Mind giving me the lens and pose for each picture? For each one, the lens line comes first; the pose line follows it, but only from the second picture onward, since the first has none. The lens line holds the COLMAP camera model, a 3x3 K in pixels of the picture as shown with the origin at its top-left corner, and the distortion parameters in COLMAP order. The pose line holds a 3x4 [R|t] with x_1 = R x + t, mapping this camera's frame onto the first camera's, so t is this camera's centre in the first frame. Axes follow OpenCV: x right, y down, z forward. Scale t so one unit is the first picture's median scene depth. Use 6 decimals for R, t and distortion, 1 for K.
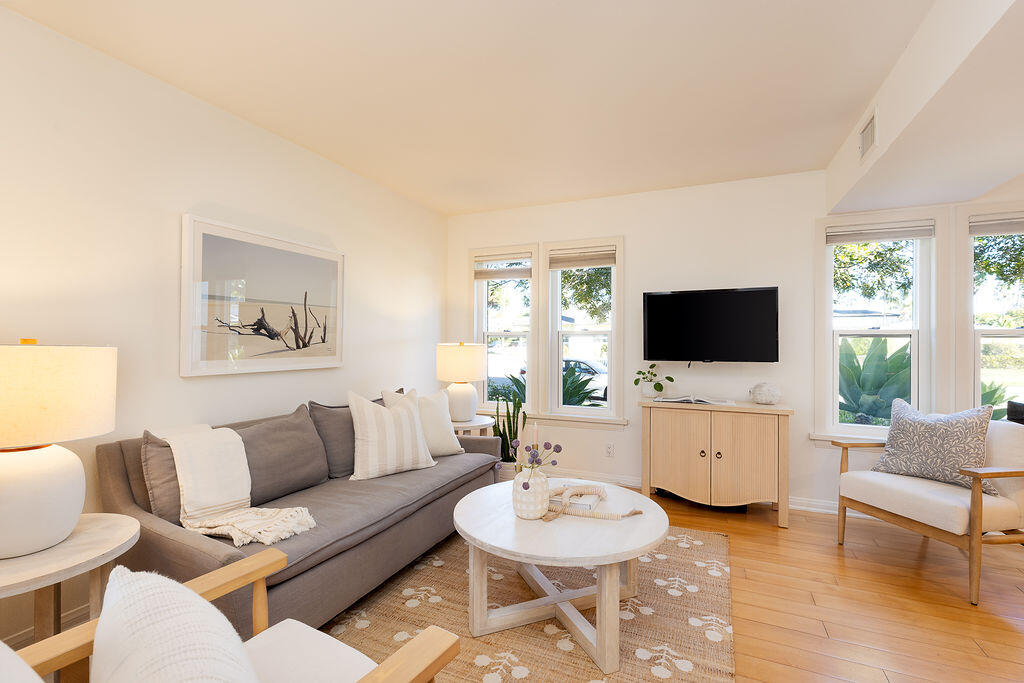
lens RADIAL K [[469.0, 0, 510.3], [0, 469.0, 339.4], [0, 0, 1]] dist [0.001296, 0.000304]
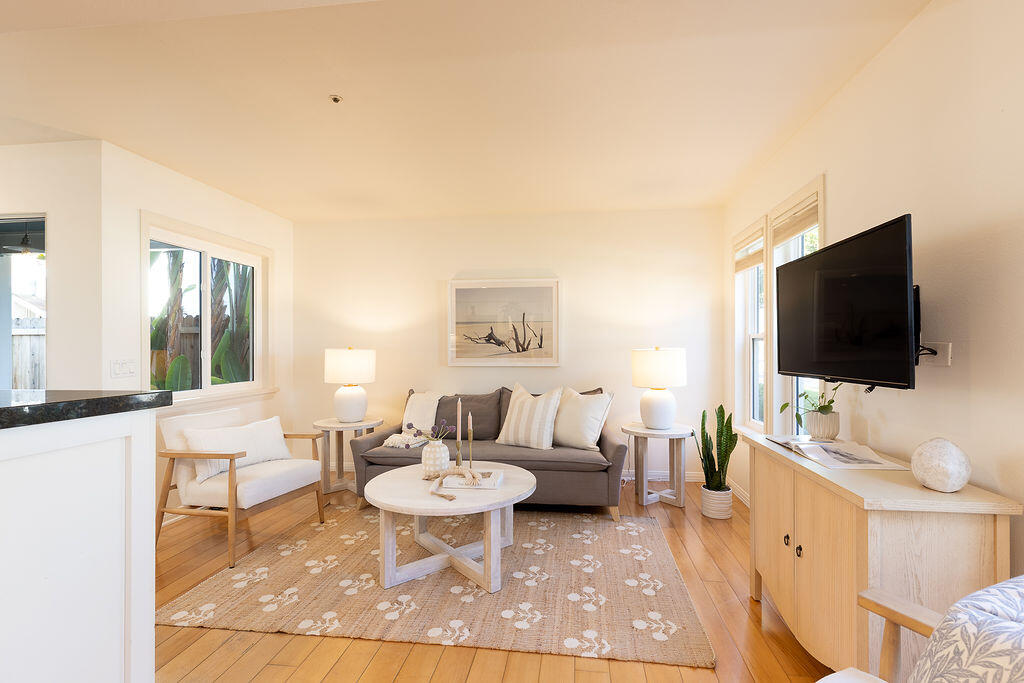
lens RADIAL K [[469.0, 0, 508.7], [0, 469.0, 345.0], [0, 0, 1]] dist [0.001296, 0.000304]
pose [[0.272526, -0.010980, -0.962086, 0.997437], [0.008322, 0.999924, -0.009054, 0.011059], [0.962113, -0.005538, 0.272596, 0.597027]]
